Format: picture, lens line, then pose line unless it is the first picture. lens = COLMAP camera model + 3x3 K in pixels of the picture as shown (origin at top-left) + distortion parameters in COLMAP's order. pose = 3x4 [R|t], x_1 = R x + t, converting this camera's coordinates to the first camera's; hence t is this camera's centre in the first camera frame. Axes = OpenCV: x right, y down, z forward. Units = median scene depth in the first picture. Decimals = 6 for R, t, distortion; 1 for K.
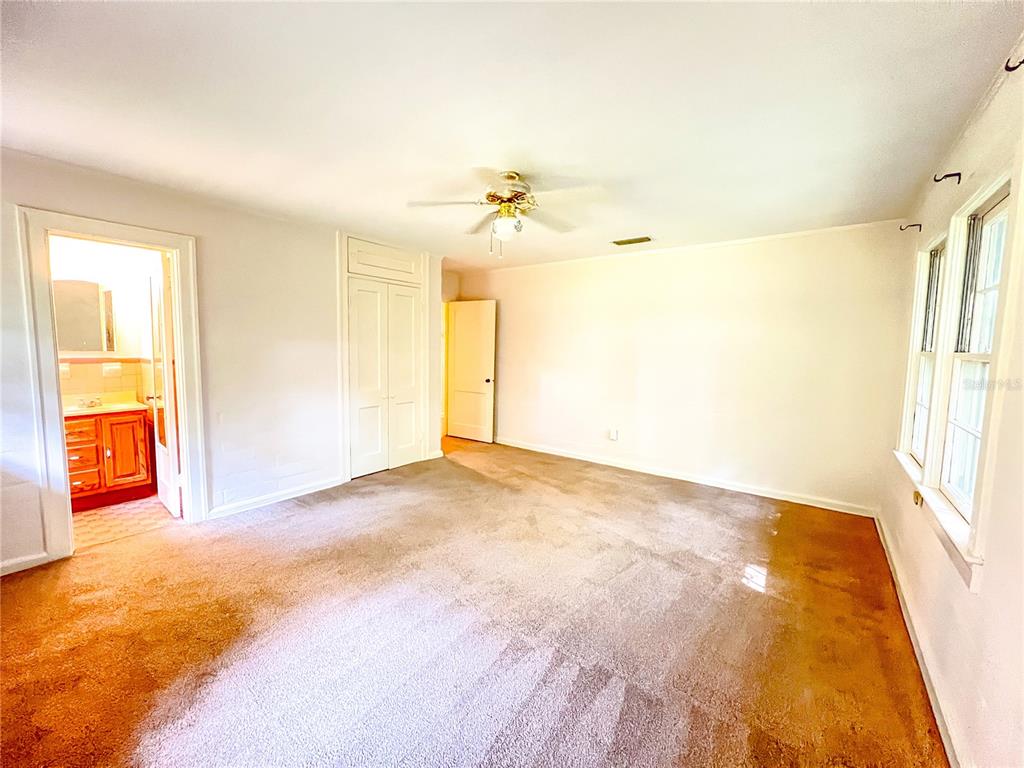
lens RADIAL K [[413.8, 0, 512.0], [0, 413.8, 384.0], [0, 0, 1]] dist [0.002552, 0.000272]
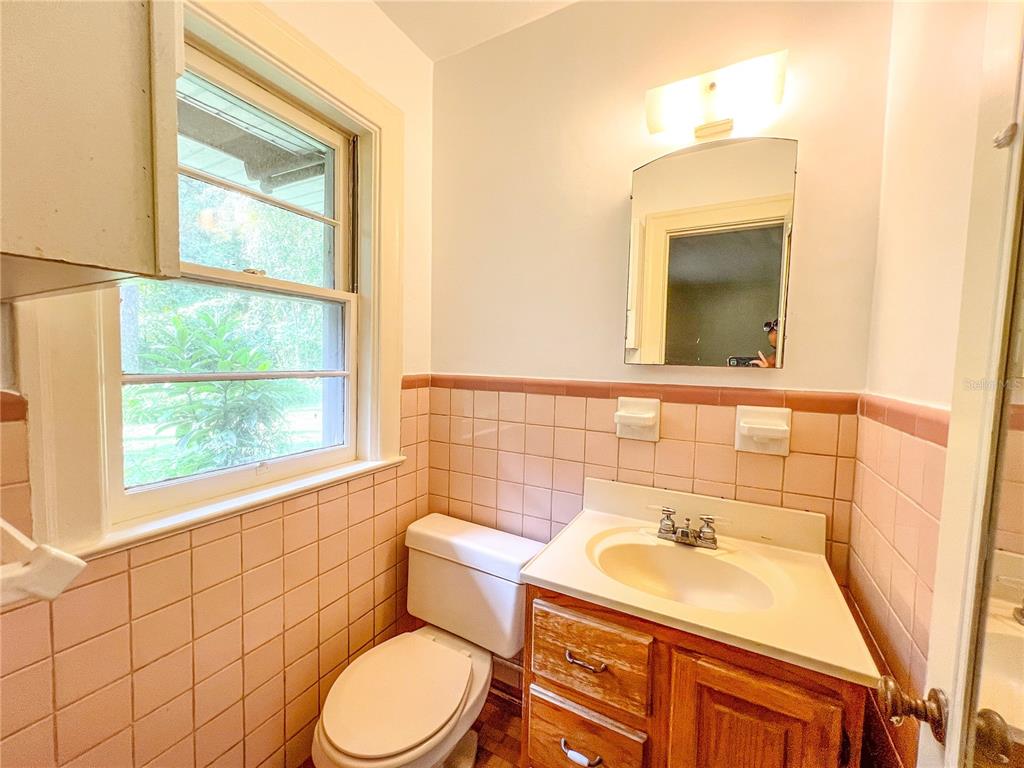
lens RADIAL K [[413.8, 0, 512.0], [0, 413.8, 384.0], [0, 0, 1]] dist [0.002552, 0.000272]
pose [[0.143687, 0.023866, -0.989335, -0.760536], [-0.104299, 0.994507, 0.008842, -0.055200], [0.984112, 0.101916, 0.145386, 0.846542]]
